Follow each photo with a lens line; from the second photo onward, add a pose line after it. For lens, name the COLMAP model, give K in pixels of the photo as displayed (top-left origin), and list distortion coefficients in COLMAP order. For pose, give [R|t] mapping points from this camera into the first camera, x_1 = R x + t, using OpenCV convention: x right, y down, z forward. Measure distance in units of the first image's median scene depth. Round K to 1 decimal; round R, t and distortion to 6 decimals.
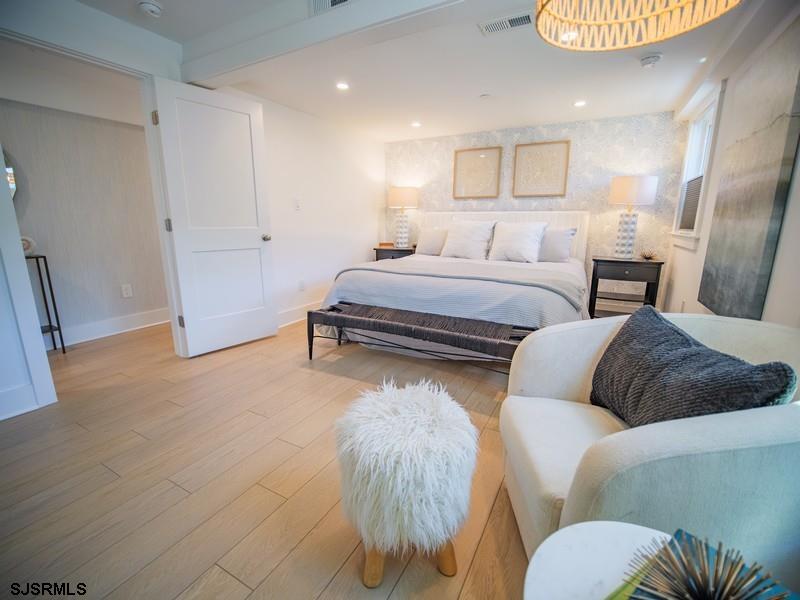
lens RADIAL K [[367.7, 0, 397.2], [0, 367.7, 296.9], [0, 0, 1]] dist [-0.006728, -0.000230]
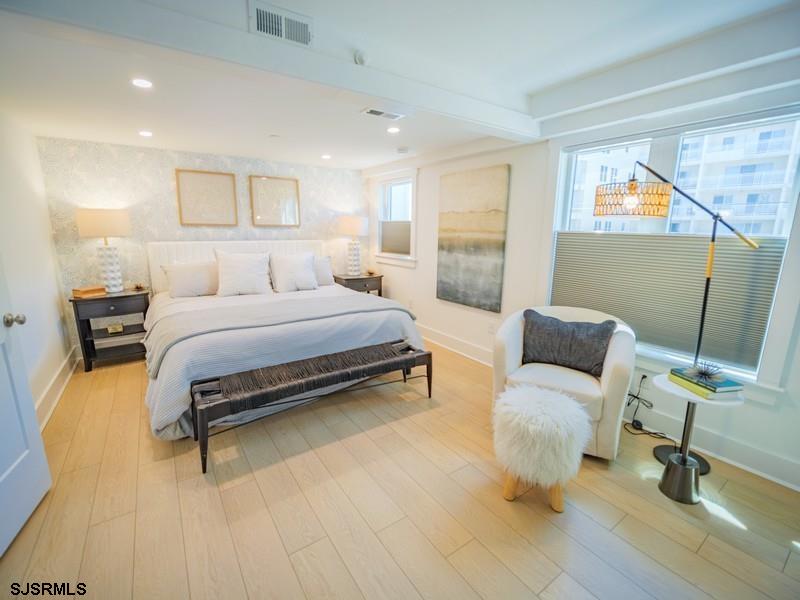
lens RADIAL K [[367.7, 0, 397.2], [0, 367.7, 296.9], [0, 0, 1]] dist [-0.006728, -0.000230]
pose [[0.433432, -0.170807, 0.884851, -0.453130], [0.173711, 0.979295, 0.103948, -0.120776], [-0.884286, 0.108654, 0.454129, 0.220101]]
